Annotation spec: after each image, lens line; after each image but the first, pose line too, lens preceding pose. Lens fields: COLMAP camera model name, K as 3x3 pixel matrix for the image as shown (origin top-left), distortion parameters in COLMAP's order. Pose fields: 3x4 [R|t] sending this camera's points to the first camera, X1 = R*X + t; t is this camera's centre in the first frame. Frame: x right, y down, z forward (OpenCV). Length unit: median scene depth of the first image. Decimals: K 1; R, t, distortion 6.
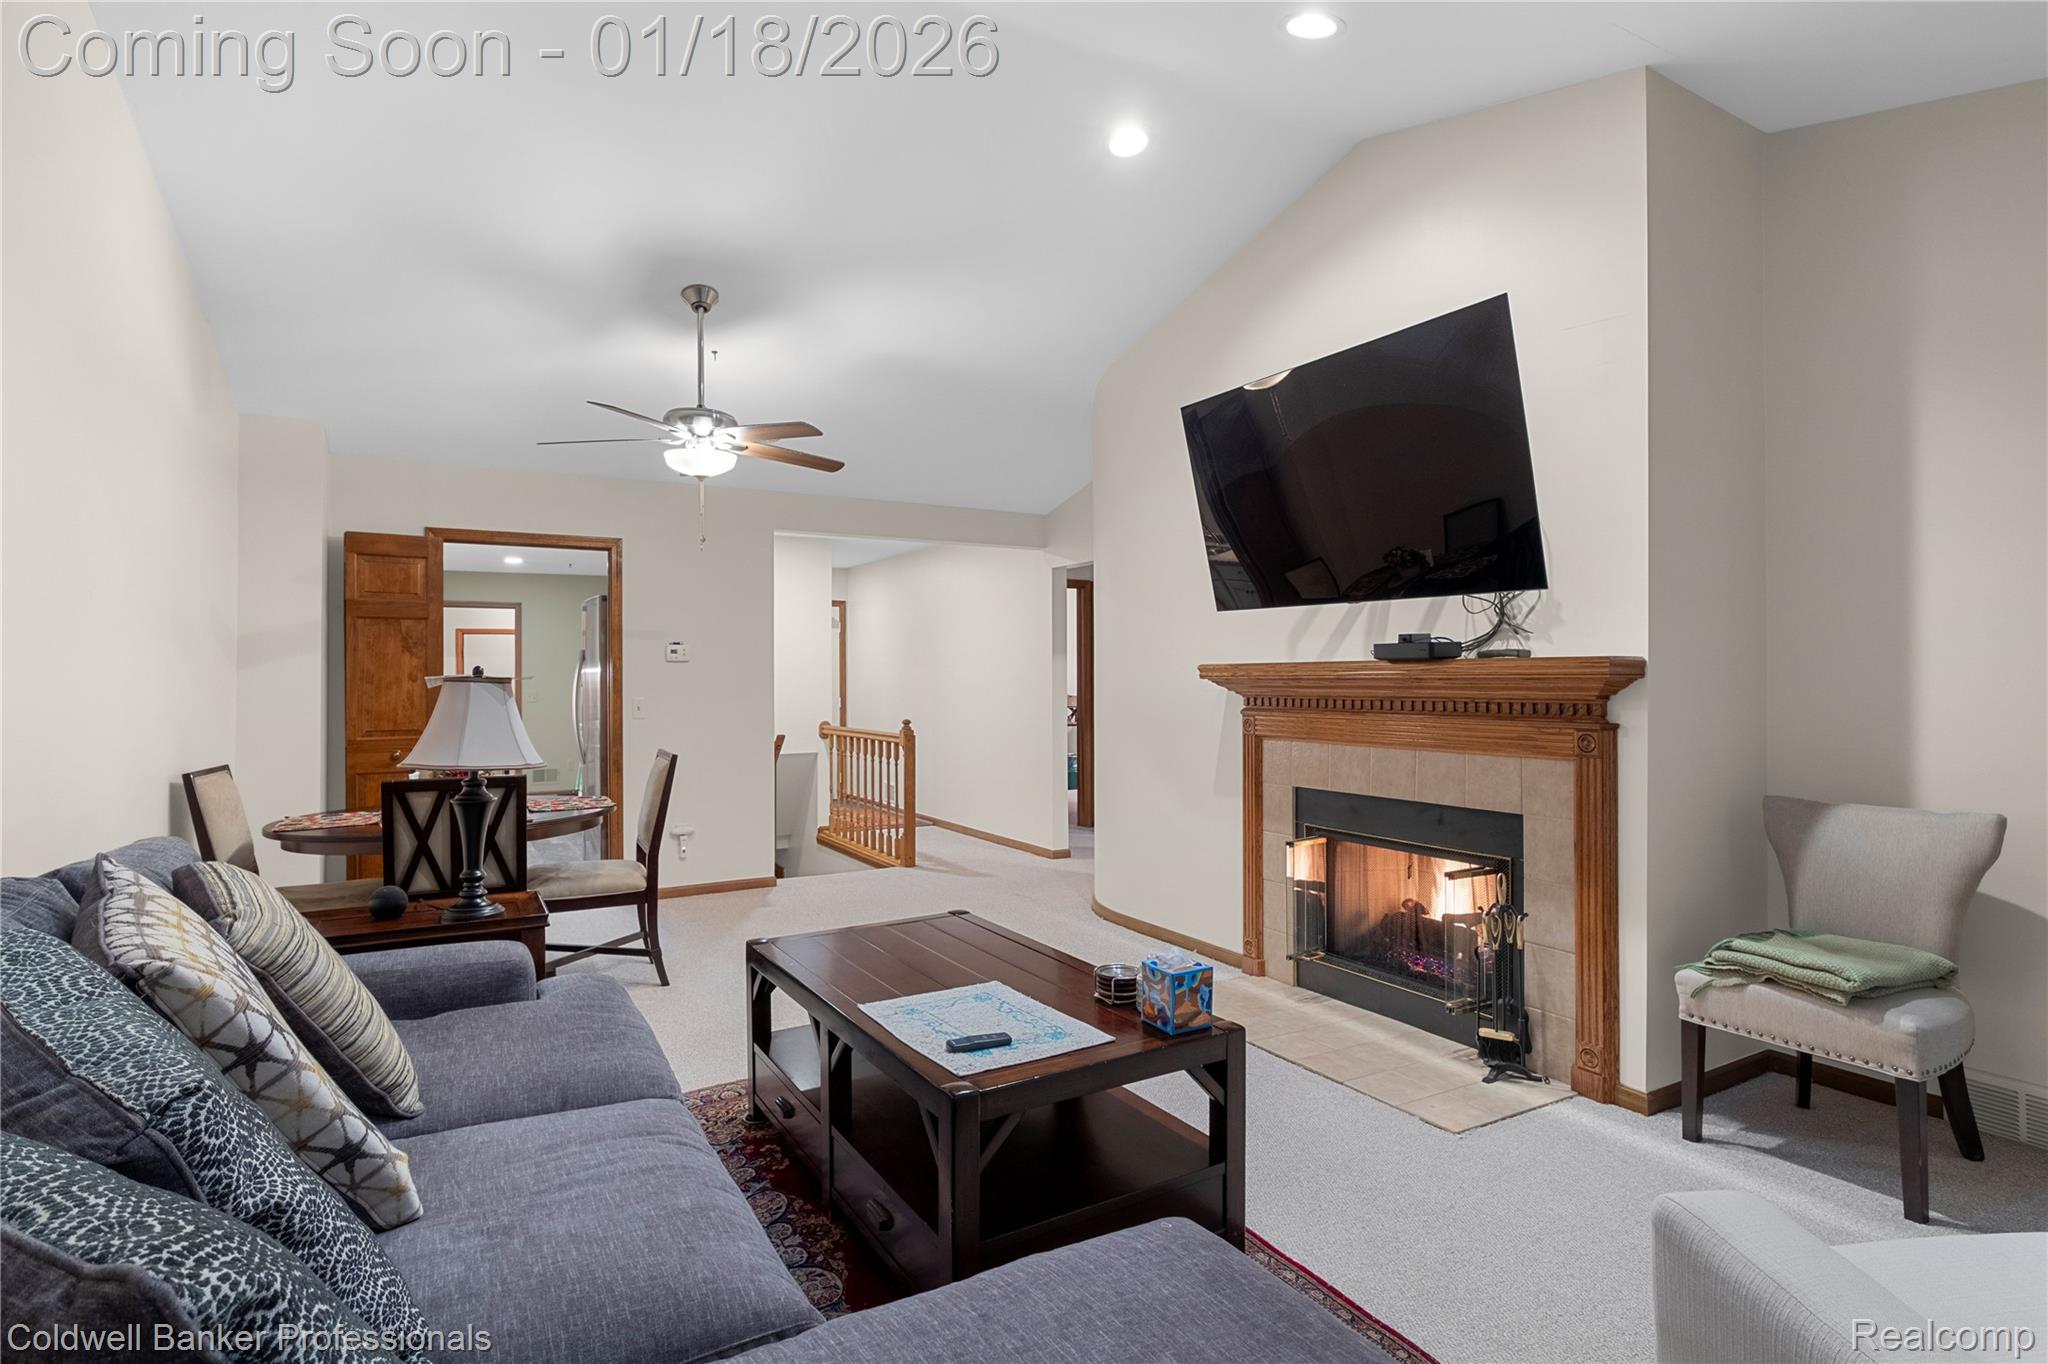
lens RADIAL K [[1035.7, 0, 1024.0], [0, 1035.7, 682.0], [0, 0, 1]] dist [0.001570, 0.000118]
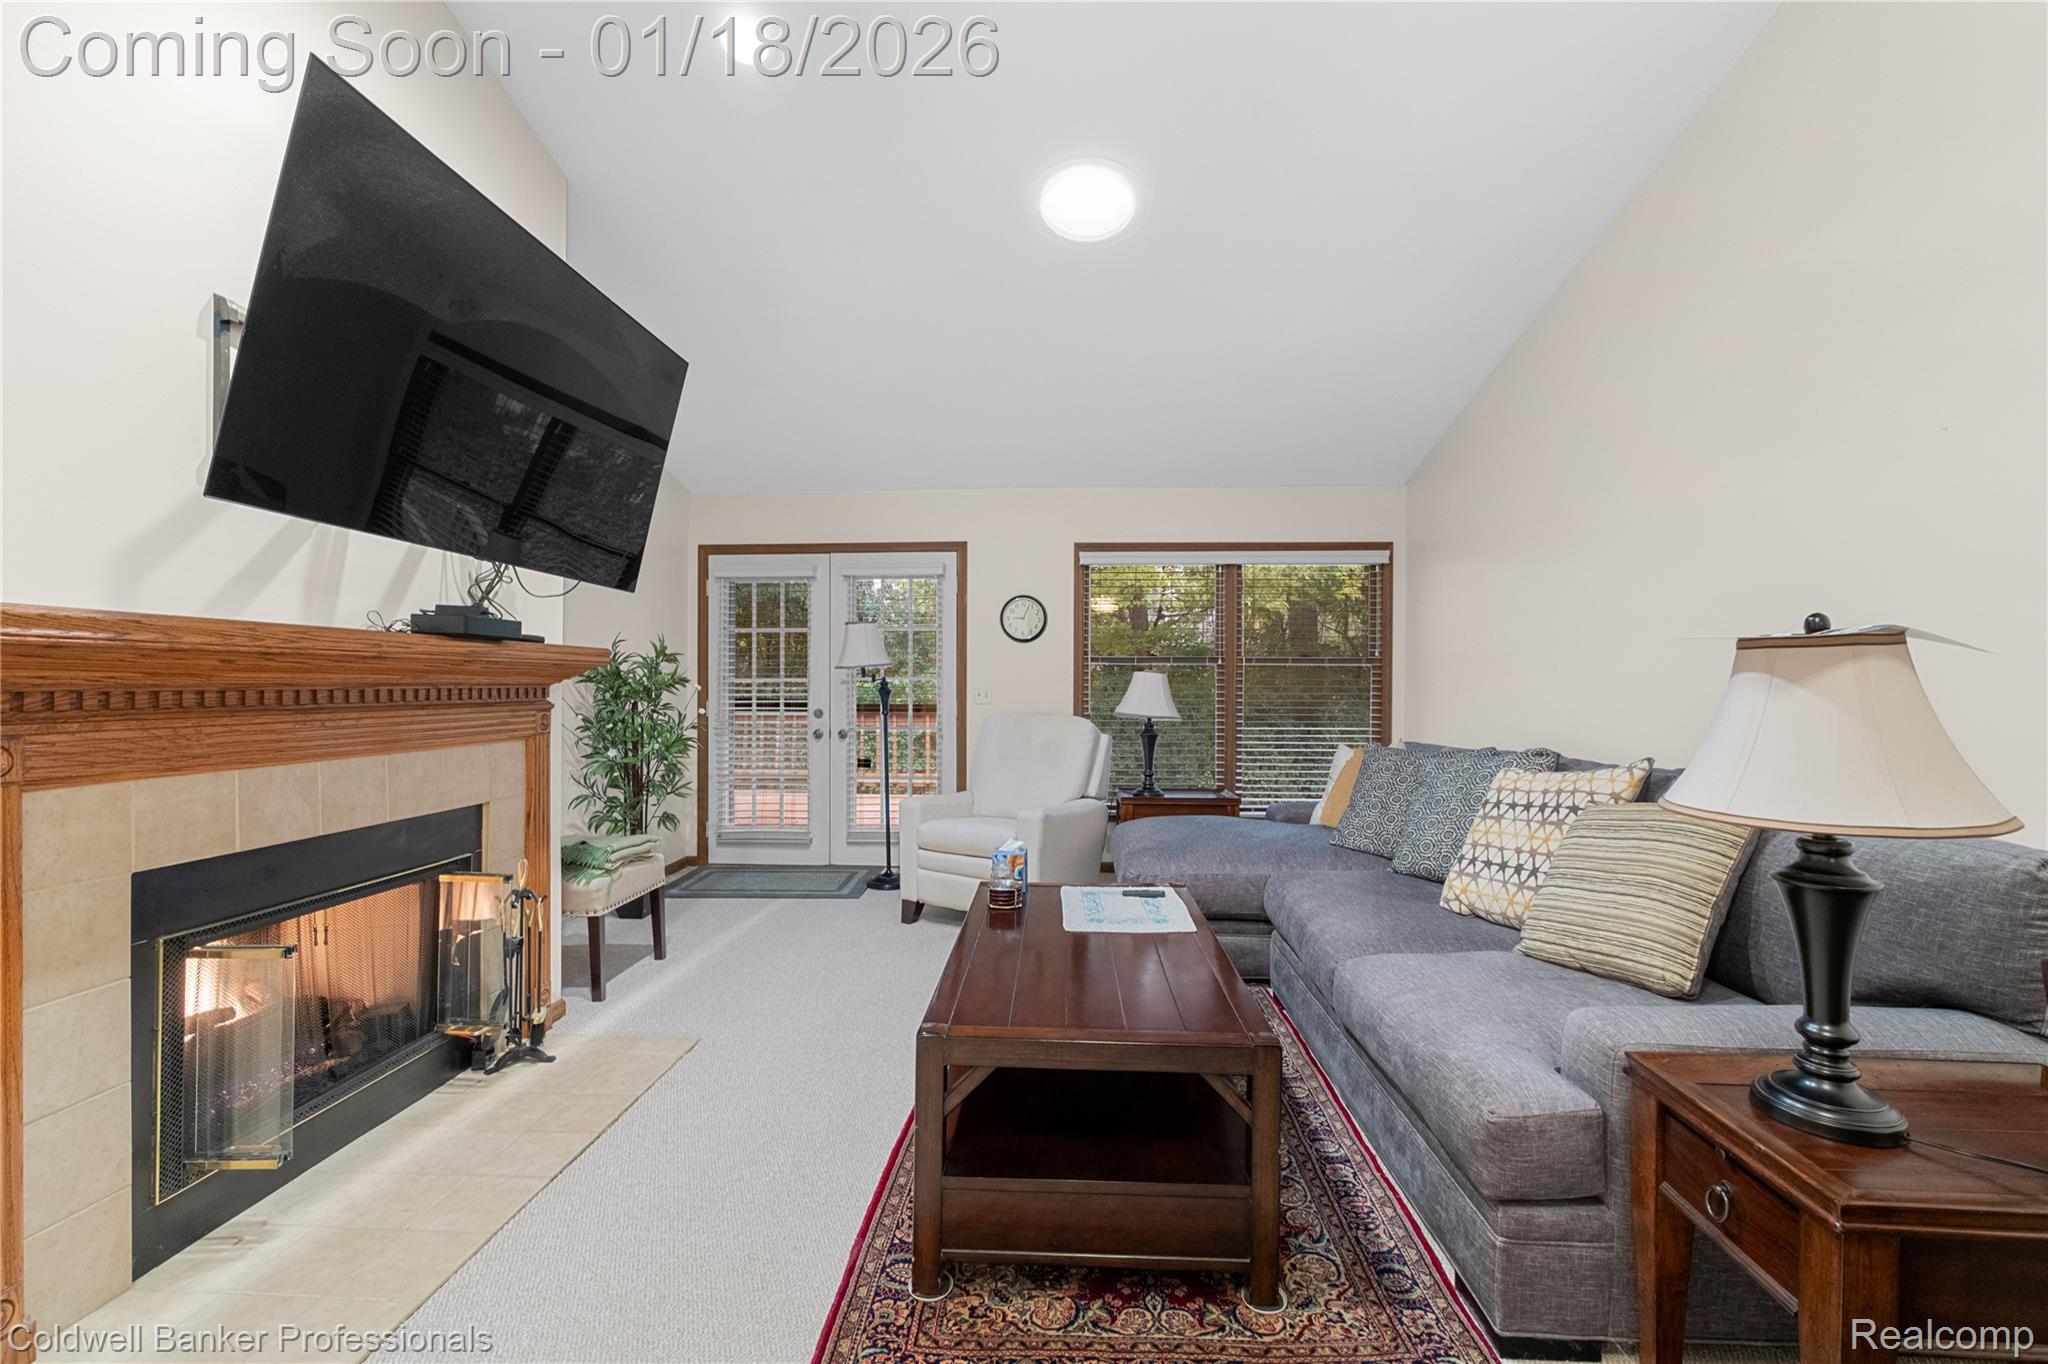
lens RADIAL K [[860.2, 0, 1024.2], [0, 860.2, 680.1], [0, 0, 1]] dist [-0.002897, -0.000181]
pose [[-0.836039, 0.001837, 0.548667, -0.351394], [0.002086, 0.999998, -0.000170, 0.013059], [-0.548666, 0.001003, -0.836041, 1.264573]]
